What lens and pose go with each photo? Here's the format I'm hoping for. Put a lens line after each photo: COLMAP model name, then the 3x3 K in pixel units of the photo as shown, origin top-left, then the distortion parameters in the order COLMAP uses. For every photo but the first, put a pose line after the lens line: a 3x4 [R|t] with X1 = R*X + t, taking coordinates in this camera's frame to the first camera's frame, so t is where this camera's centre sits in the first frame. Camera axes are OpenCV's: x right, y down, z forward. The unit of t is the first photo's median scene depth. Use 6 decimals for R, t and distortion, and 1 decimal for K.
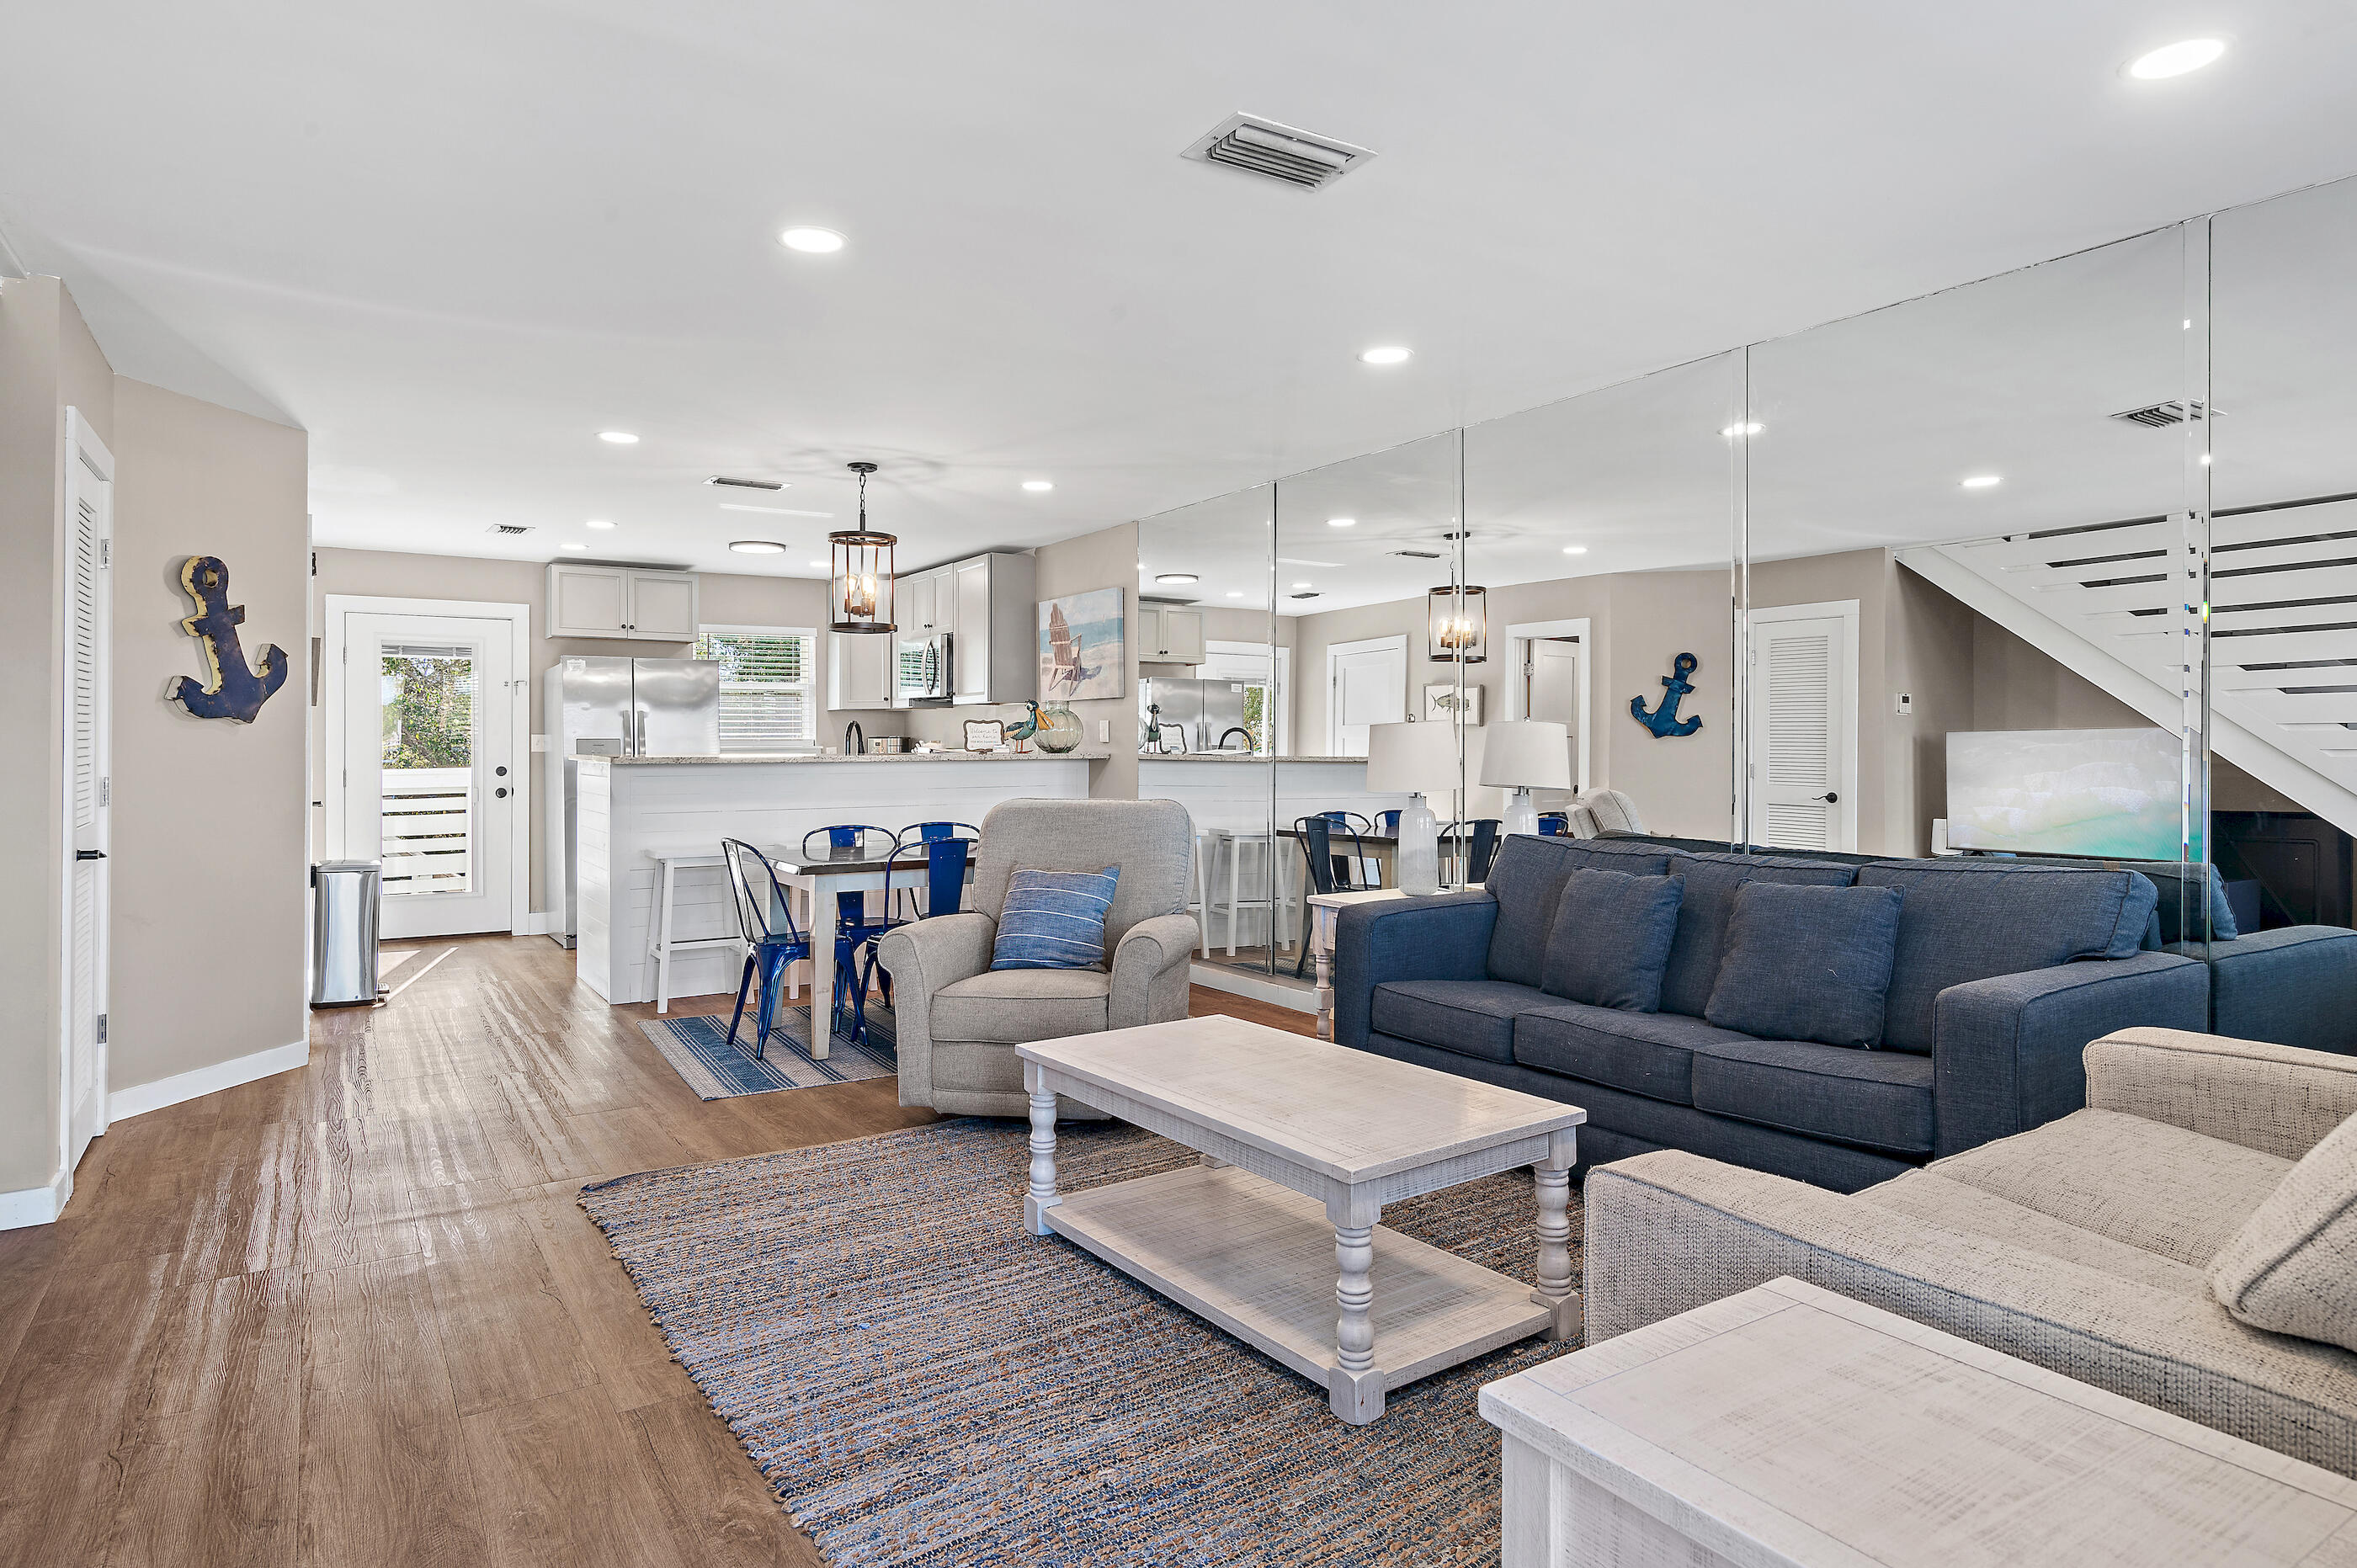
lens RADIAL K [[1370.6, 0, 1177.4], [0, 1370.6, 777.0], [0, 0, 1]] dist [-0.022812, -0.000326]
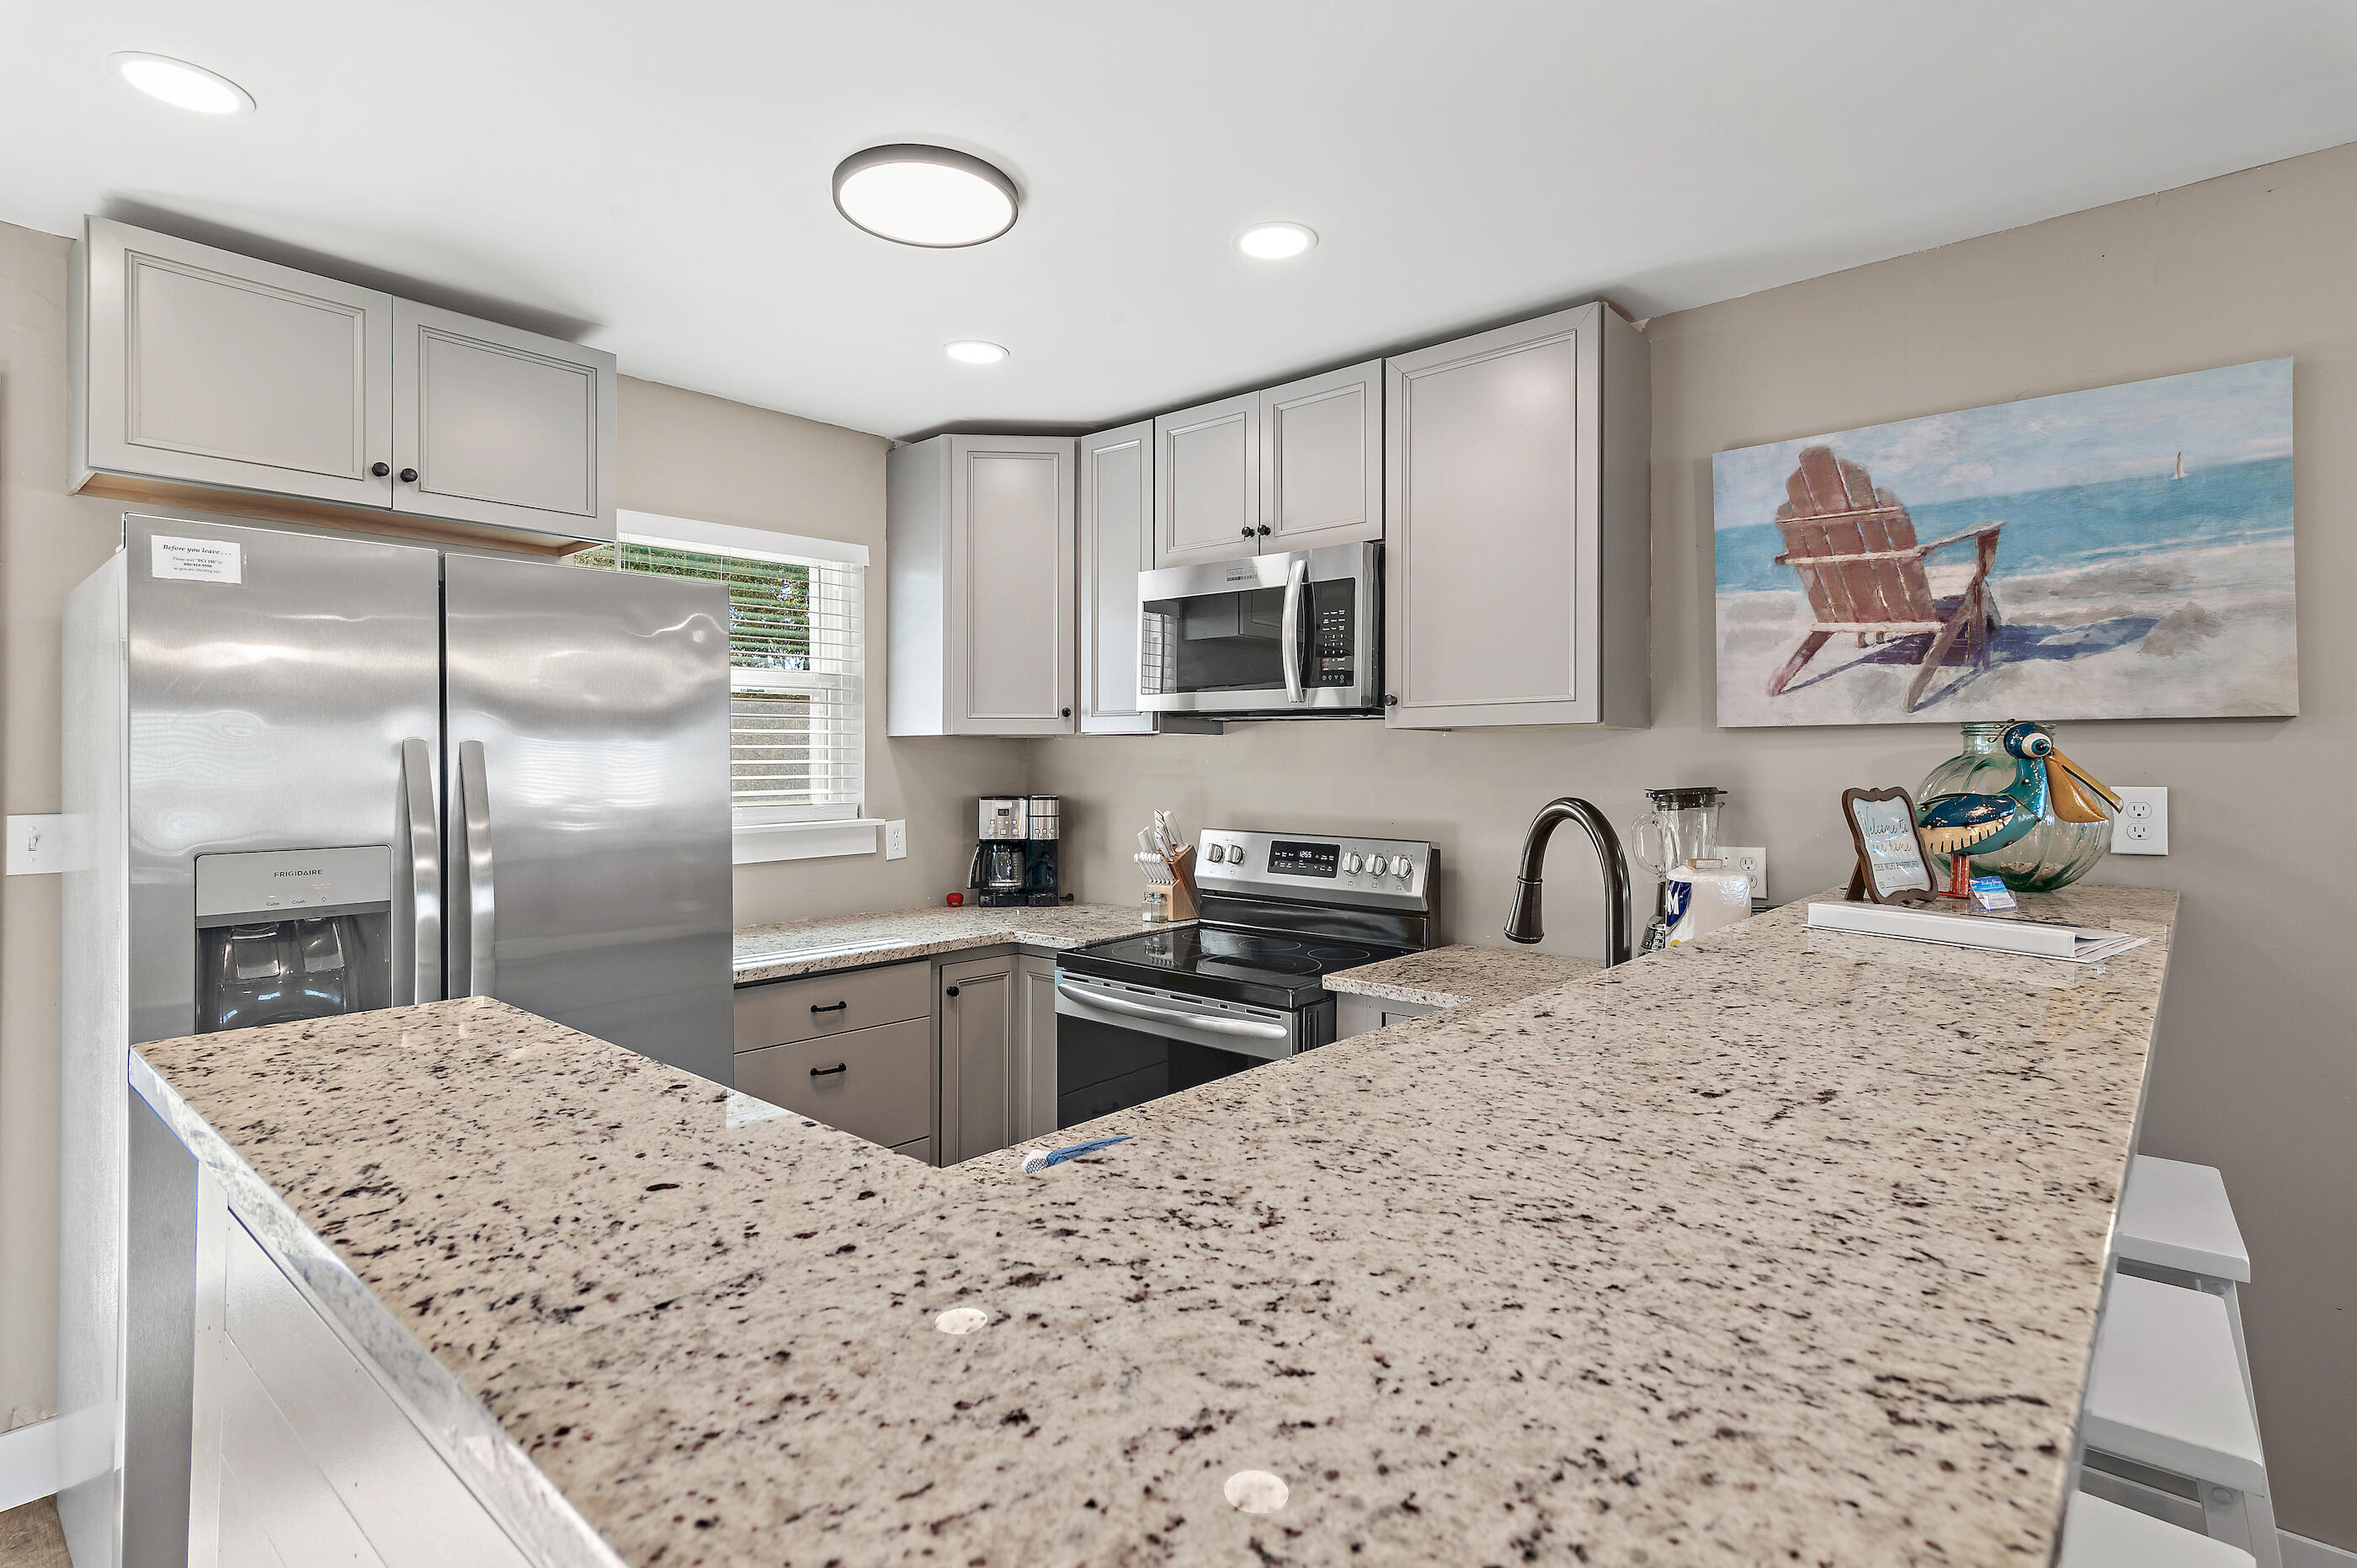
lens RADIAL K [[1175.2, 0, 1137.6], [0, 1175.2, 749.6], [0, 0, 1]] dist [0.030959, 0.000549]
pose [[0.960852, -0.001609, 0.277057, -0.255756], [0.005464, 0.999899, -0.013142, -0.033874], [-0.277007, 0.014141, 0.960764, 0.561373]]
